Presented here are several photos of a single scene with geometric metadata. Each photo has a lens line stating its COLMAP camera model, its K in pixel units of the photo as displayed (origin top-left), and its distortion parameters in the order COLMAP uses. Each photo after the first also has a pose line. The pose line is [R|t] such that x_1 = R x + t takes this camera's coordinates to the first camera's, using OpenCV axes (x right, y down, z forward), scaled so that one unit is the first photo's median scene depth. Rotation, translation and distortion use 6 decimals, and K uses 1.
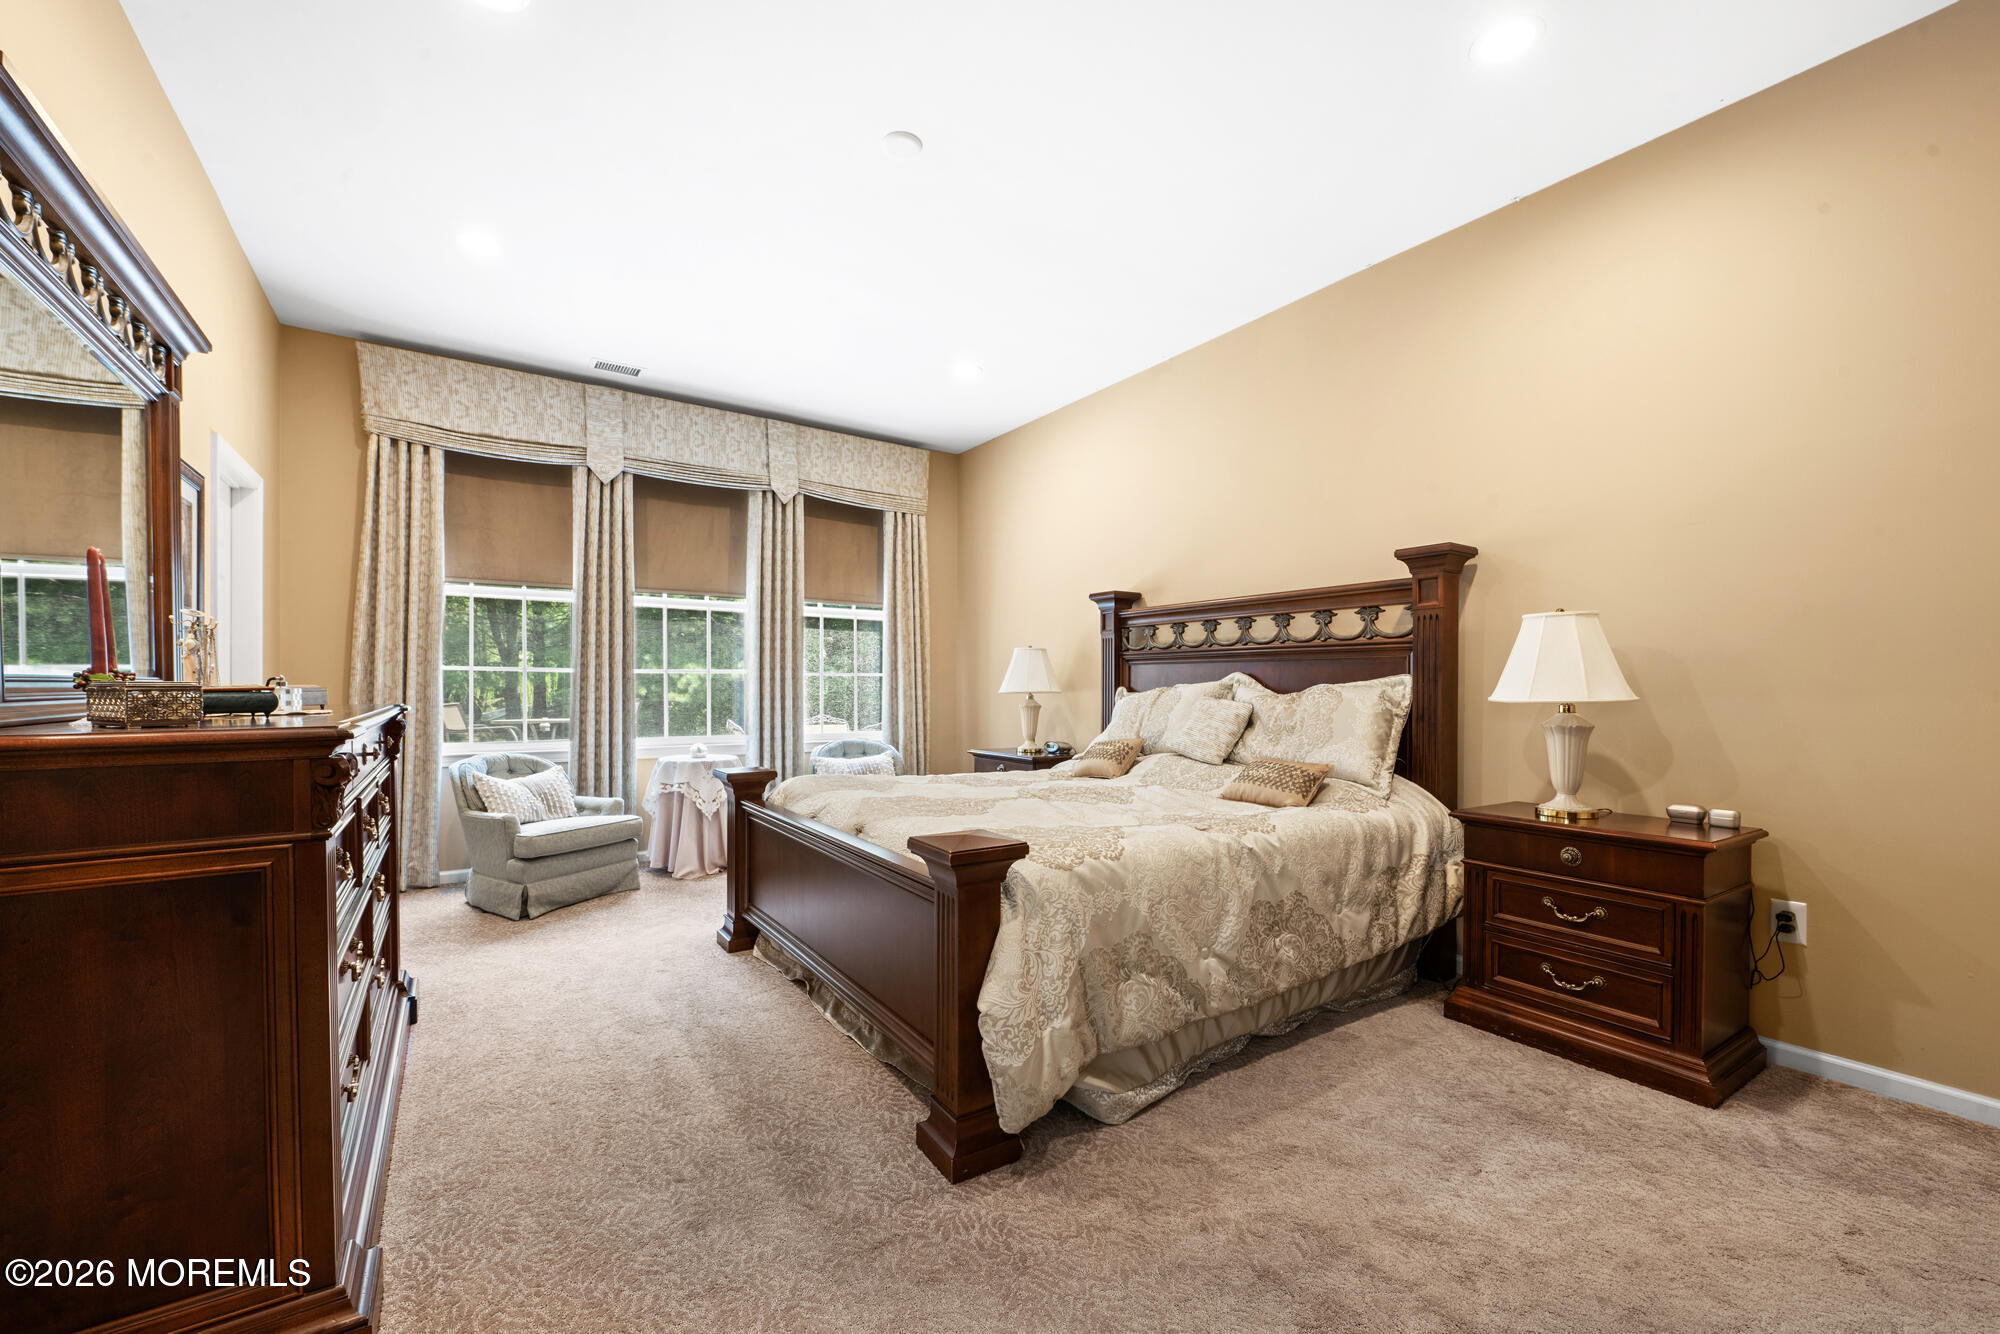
lens RADIAL K [[799.4, 0, 998.9], [0, 799.4, 686.3], [0, 0, 1]] dist [-0.007020, -0.001004]
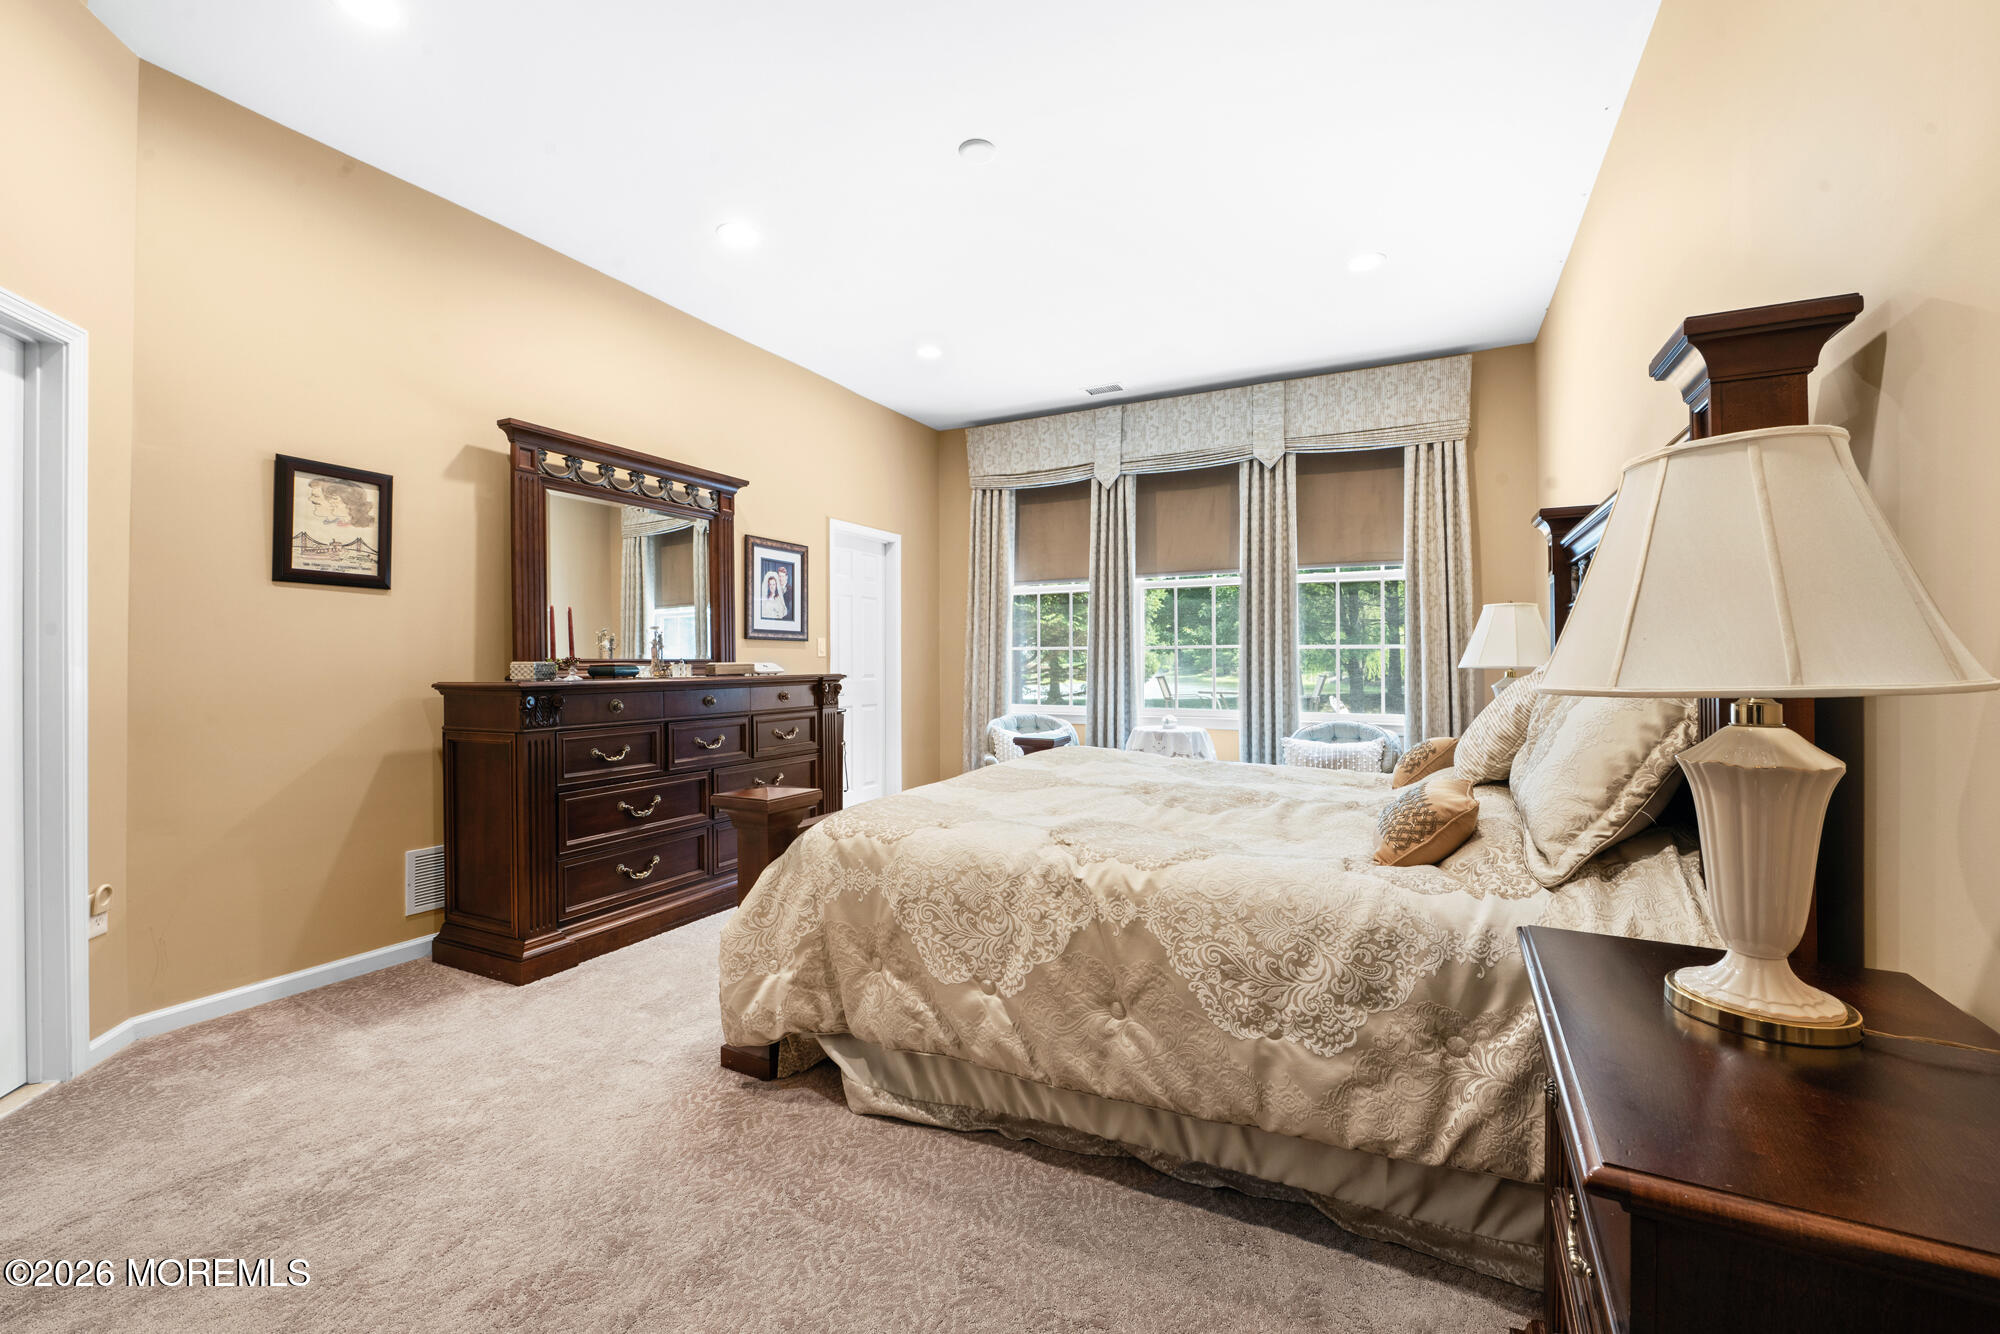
lens RADIAL K [[799.4, 0, 998.0], [0, 799.4, 659.8], [0, 0, 1]] dist [-0.007020, -0.001004]
pose [[0.489446, -0.006909, -0.872006, 0.448783], [0.004759, 0.999975, -0.005252, 0.002669], [0.872020, -0.001580, 0.489467, 0.281984]]
